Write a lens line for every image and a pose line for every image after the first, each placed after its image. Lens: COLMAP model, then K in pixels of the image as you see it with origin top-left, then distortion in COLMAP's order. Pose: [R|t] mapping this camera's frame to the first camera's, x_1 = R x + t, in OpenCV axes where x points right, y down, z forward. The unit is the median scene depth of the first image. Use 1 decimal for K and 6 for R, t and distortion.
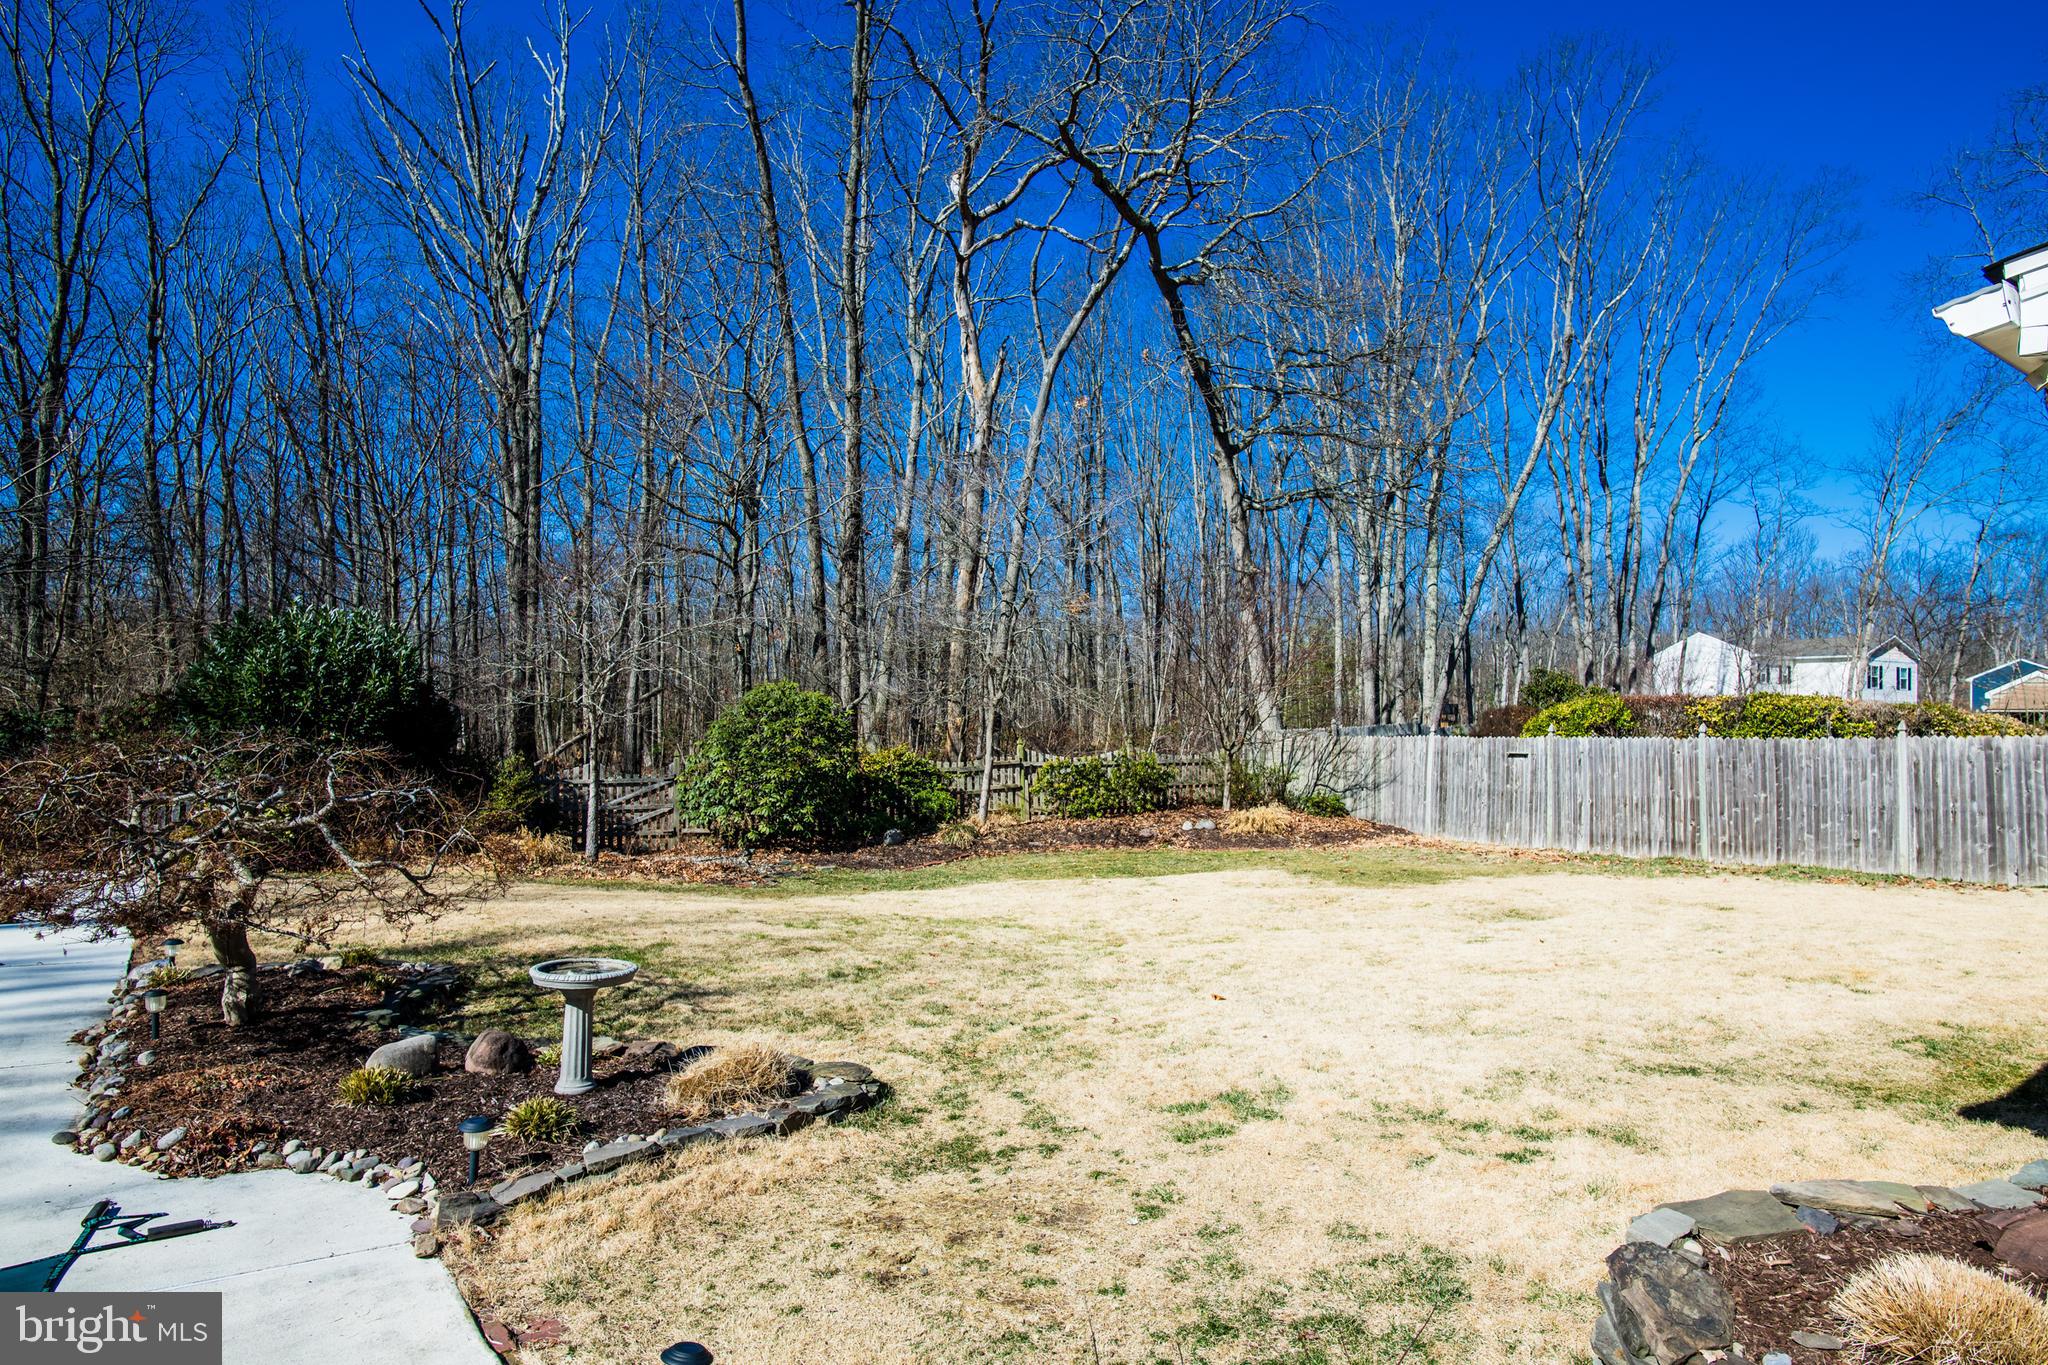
lens RADIAL K [[1174.4, 0, 1038.0], [0, 1174.4, 701.9], [0, 0, 1]] dist [-0.040779, 0.014993]
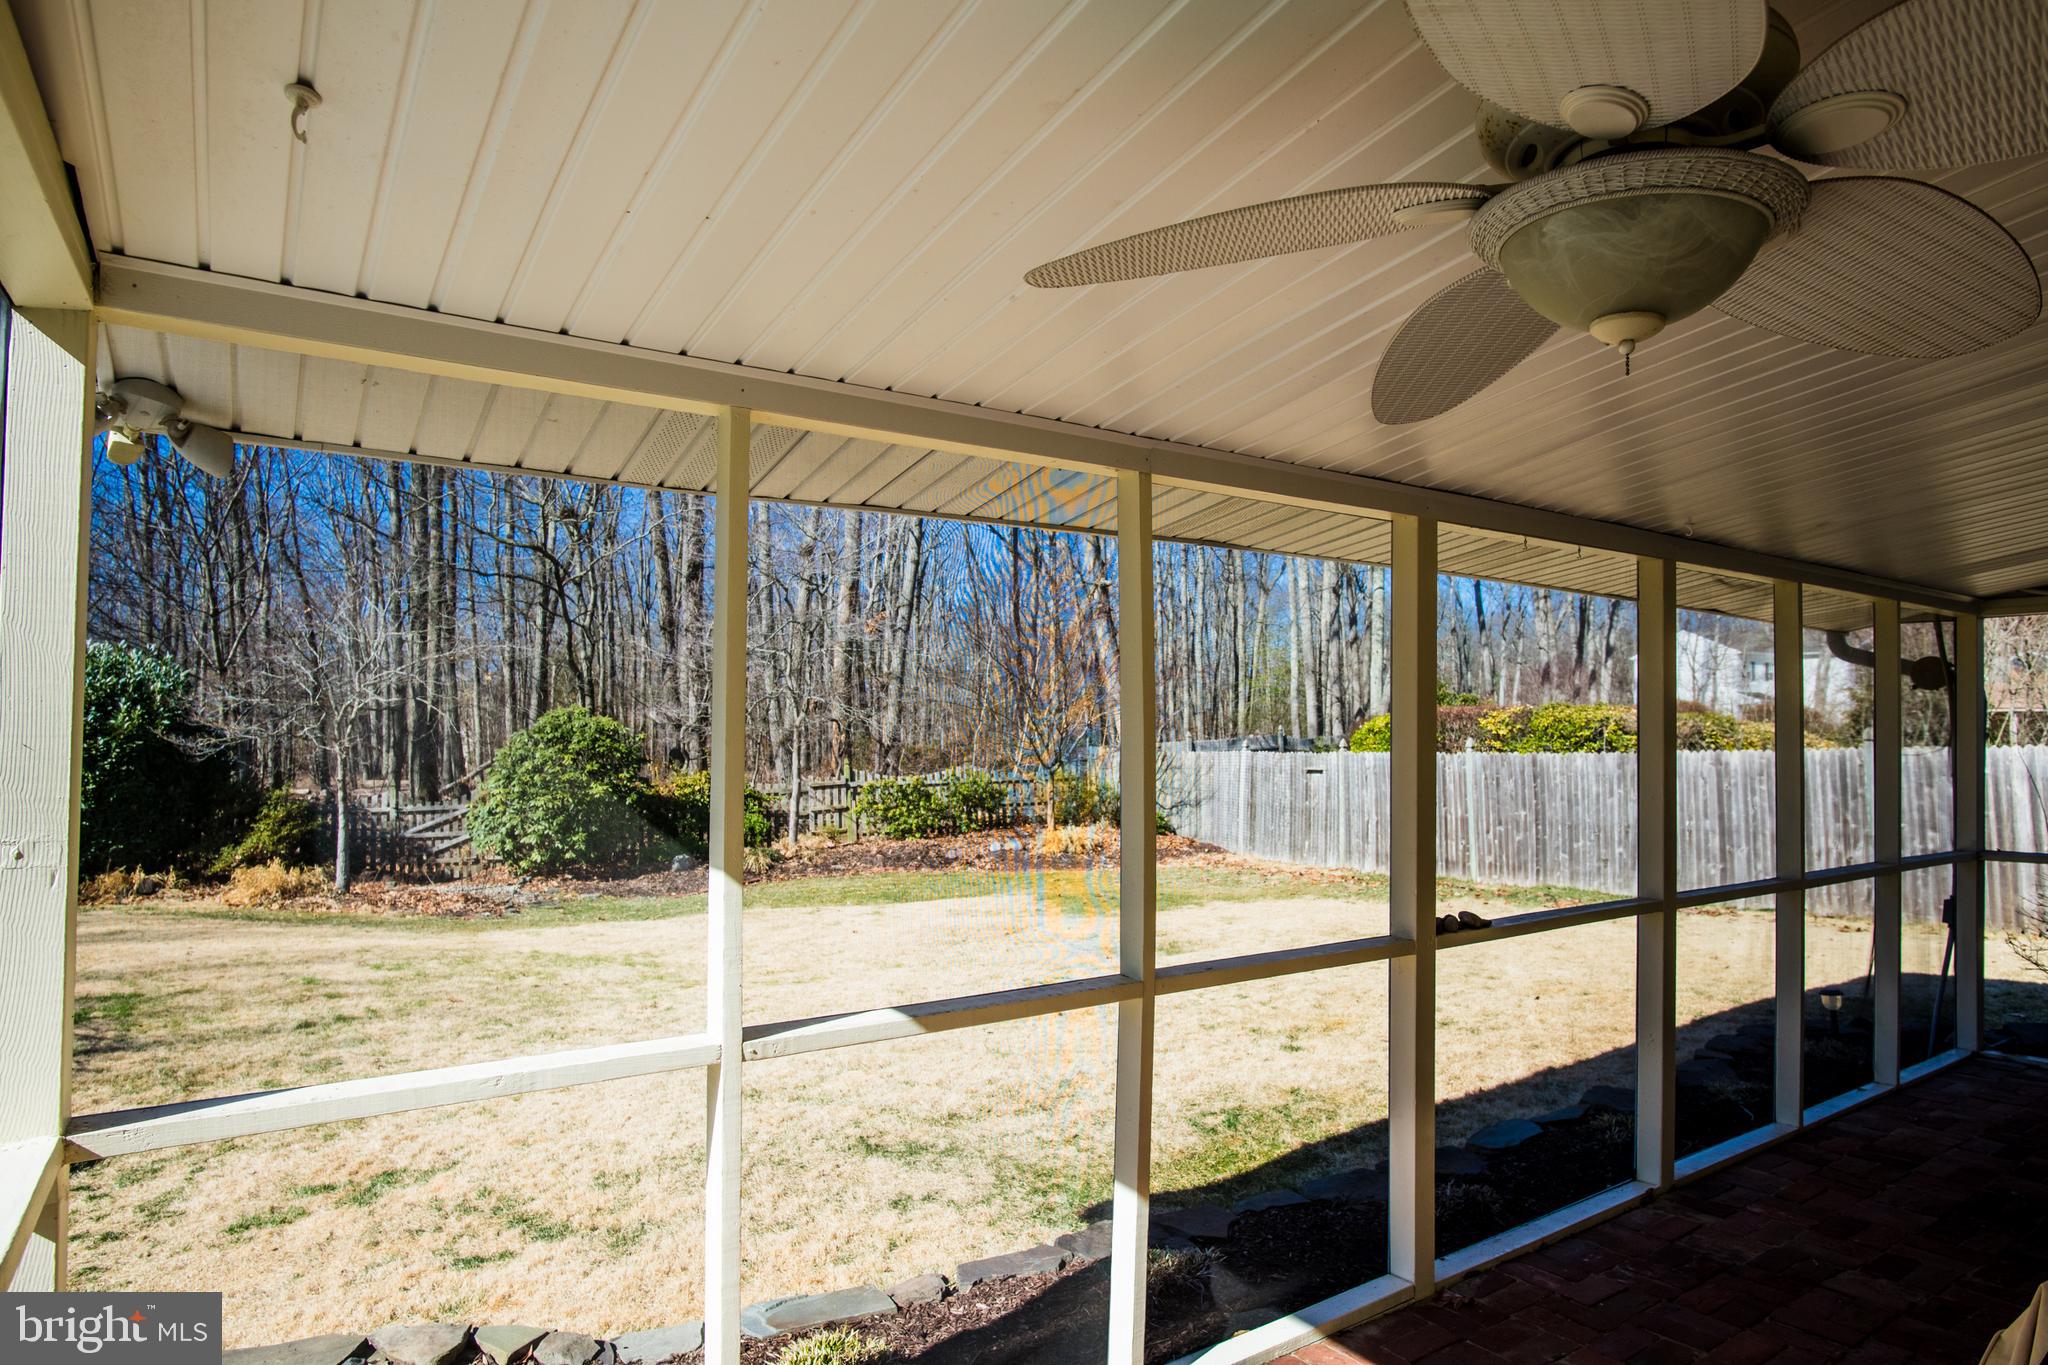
lens RADIAL K [[1176.9, 0, 1037.0], [0, 1176.9, 689.6], [0, 0, 1]] dist [-0.038954, 0.015853]
pose [[0.999560, -0.016416, -0.024722, 0.266369], [0.016021, 0.999742, -0.016096, -0.013135], [0.024979, 0.015693, 0.999565, 0.022342]]
